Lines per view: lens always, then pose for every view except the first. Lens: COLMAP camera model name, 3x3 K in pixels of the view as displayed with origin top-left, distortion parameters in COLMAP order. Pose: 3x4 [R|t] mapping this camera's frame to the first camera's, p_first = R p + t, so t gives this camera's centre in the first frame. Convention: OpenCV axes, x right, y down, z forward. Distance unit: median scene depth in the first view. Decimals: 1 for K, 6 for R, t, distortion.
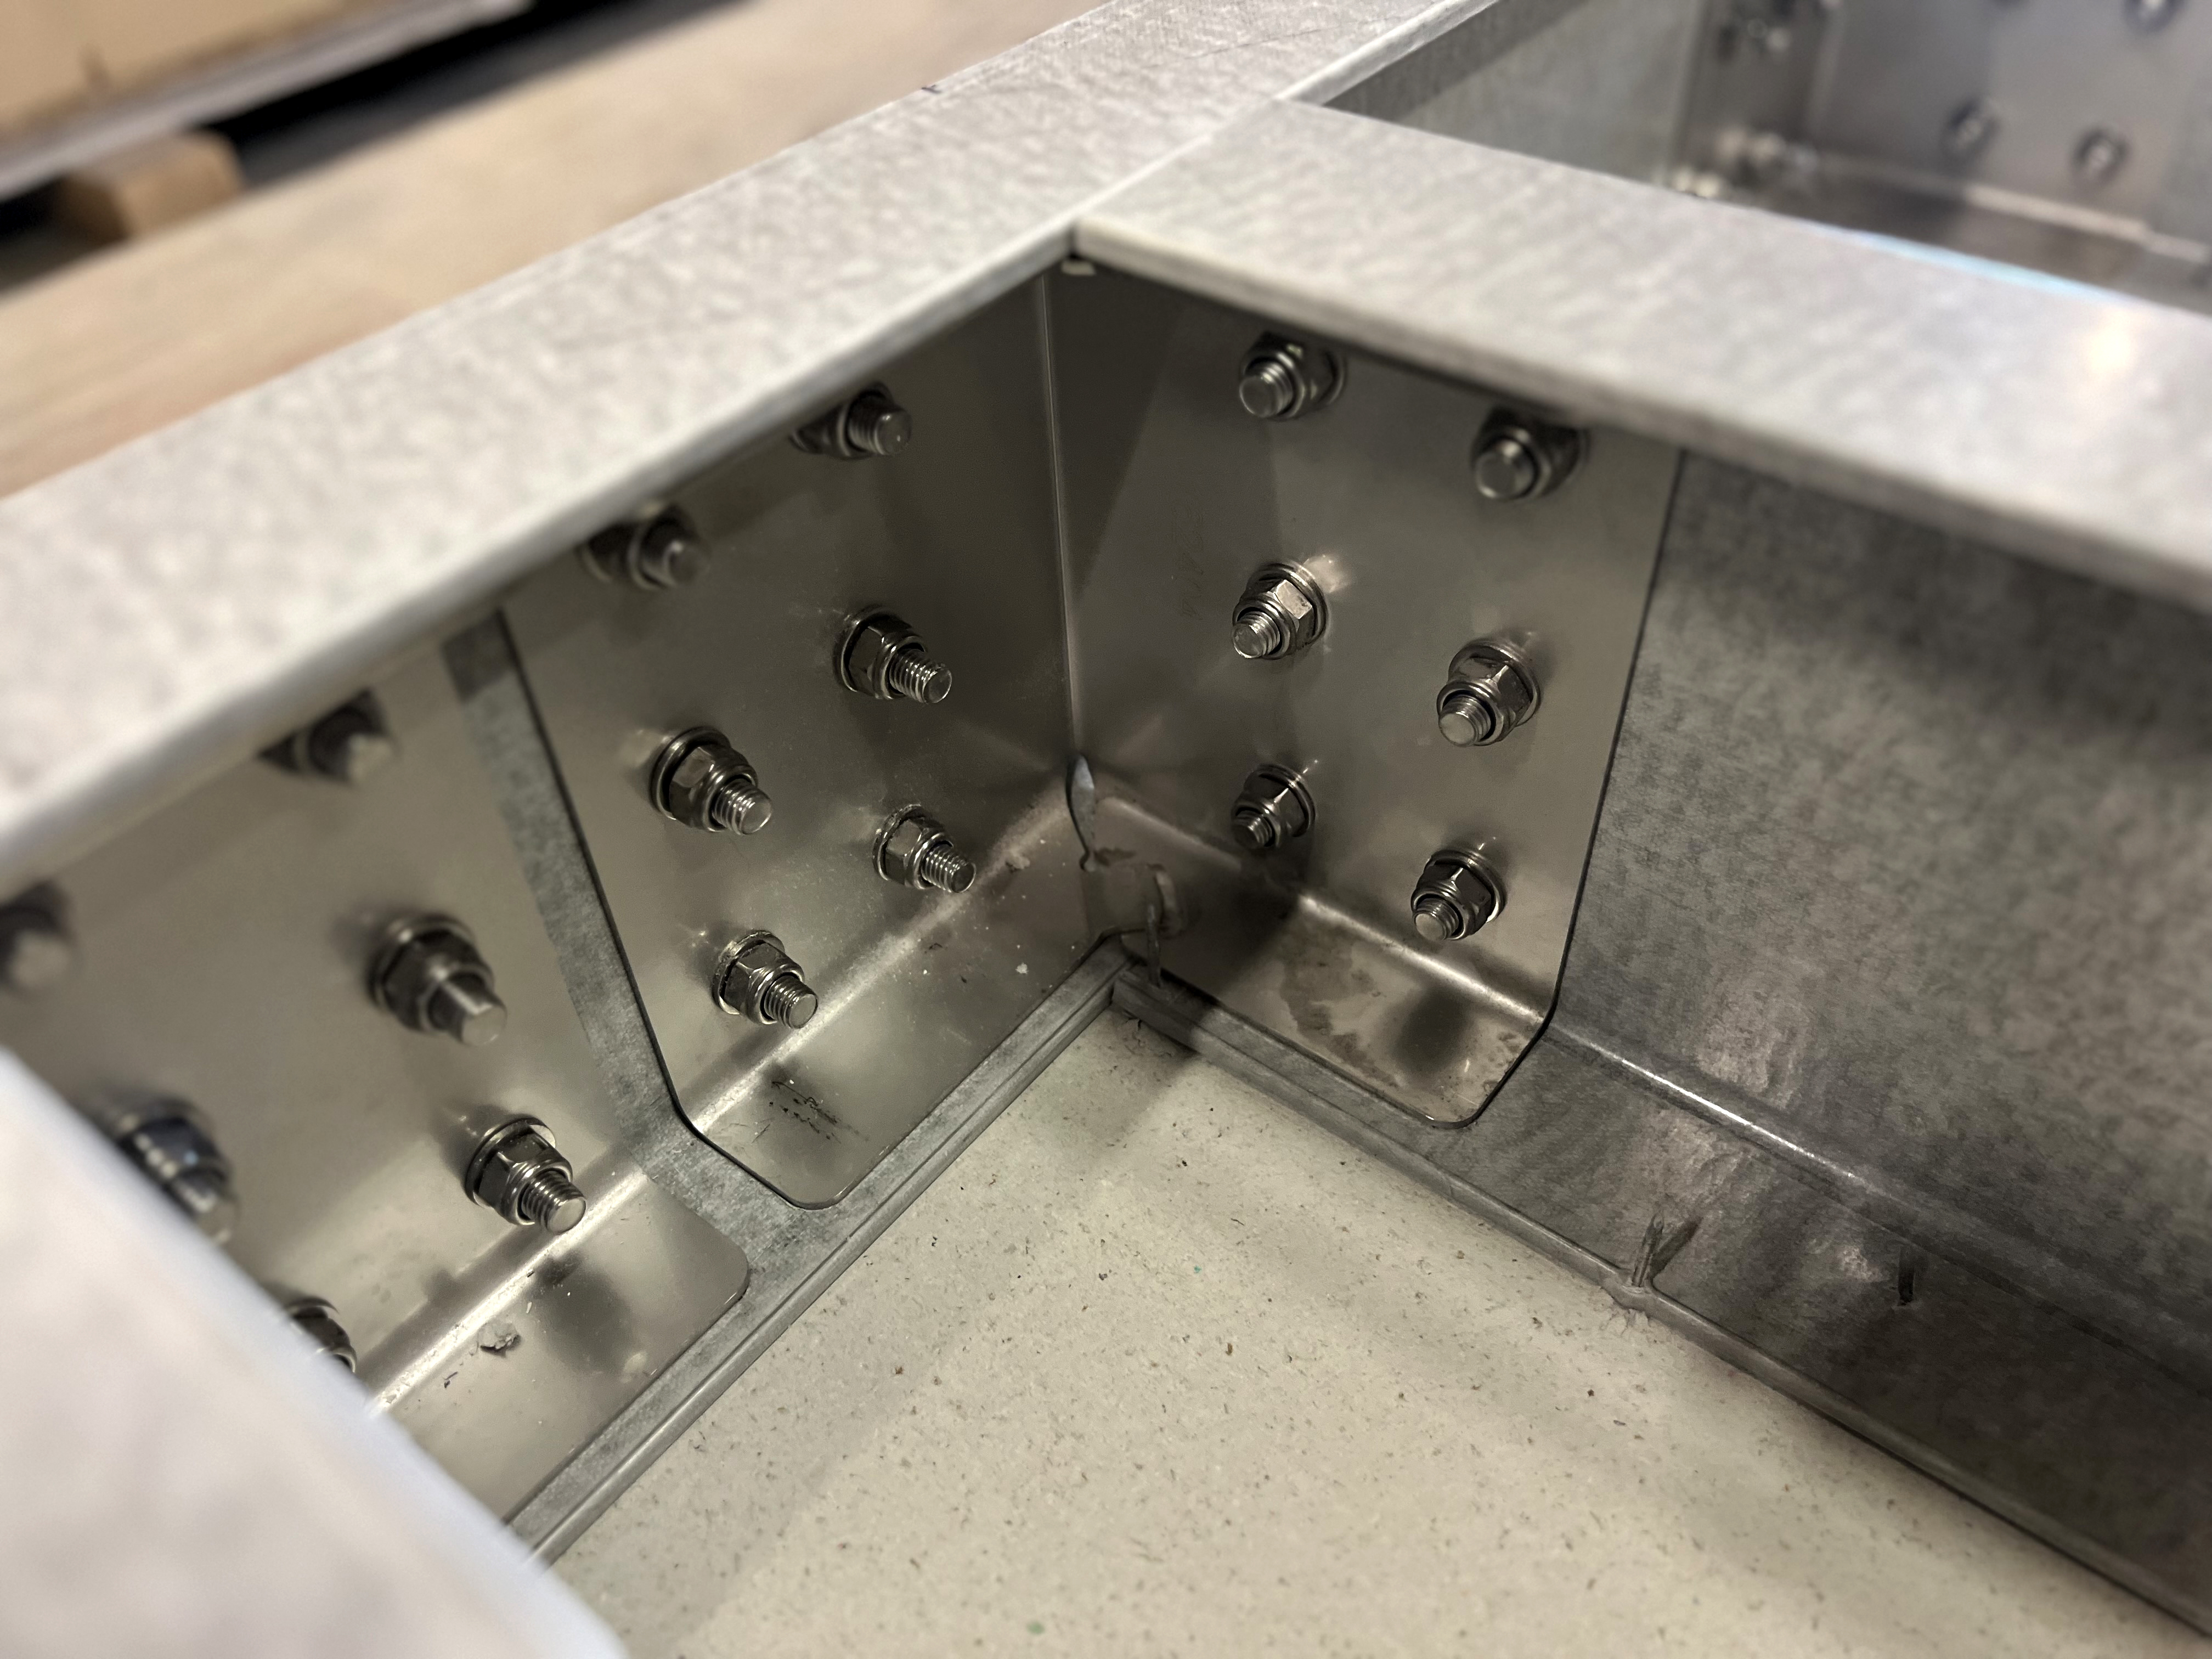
lens RADIAL K [[1676.0, 0, 1110.7], [0, 1676.0, 833.9], [0, 0, 1]] dist [0.009413, -0.017745]
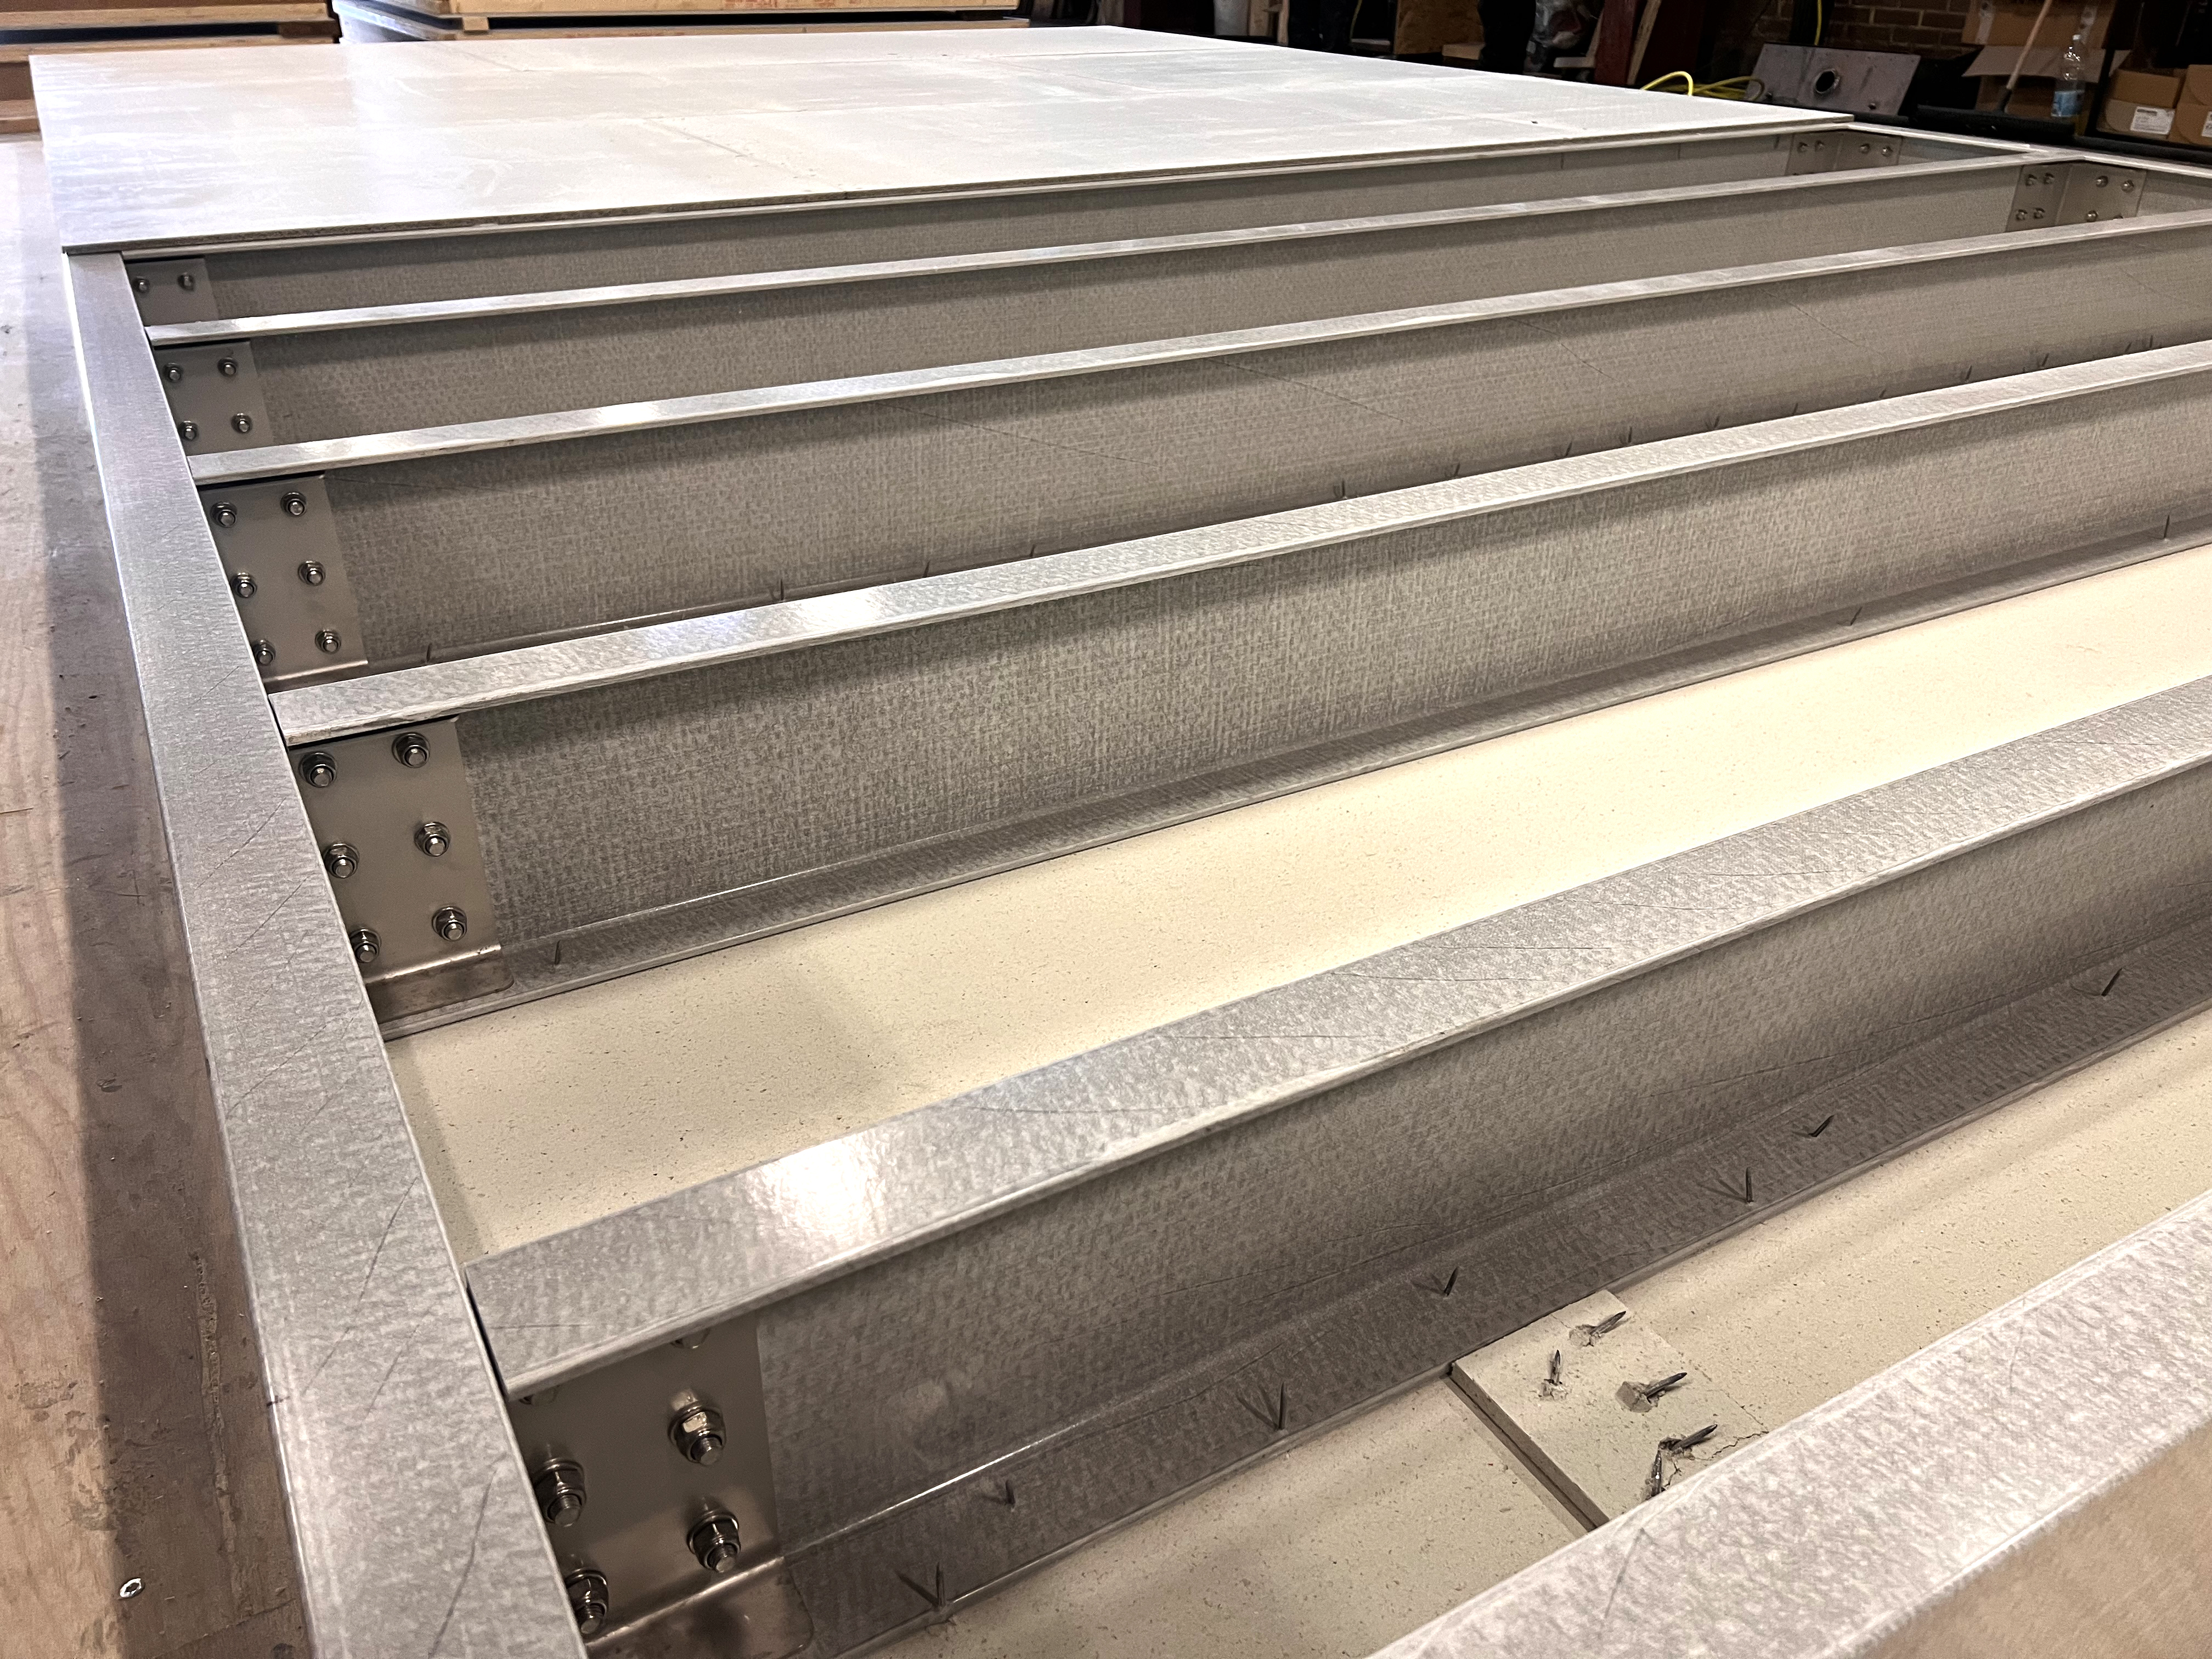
lens RADIAL K [[1676.0, 0, 1102.8], [0, 1676.0, 834.2], [0, 0, 1]] dist [0.009413, -0.017745]
pose [[0.367112, -0.420187, 0.829862, -0.869956], [0.623973, 0.772892, 0.115310, -0.537376], [-0.689845, 0.475480, 0.545923, -0.598028]]
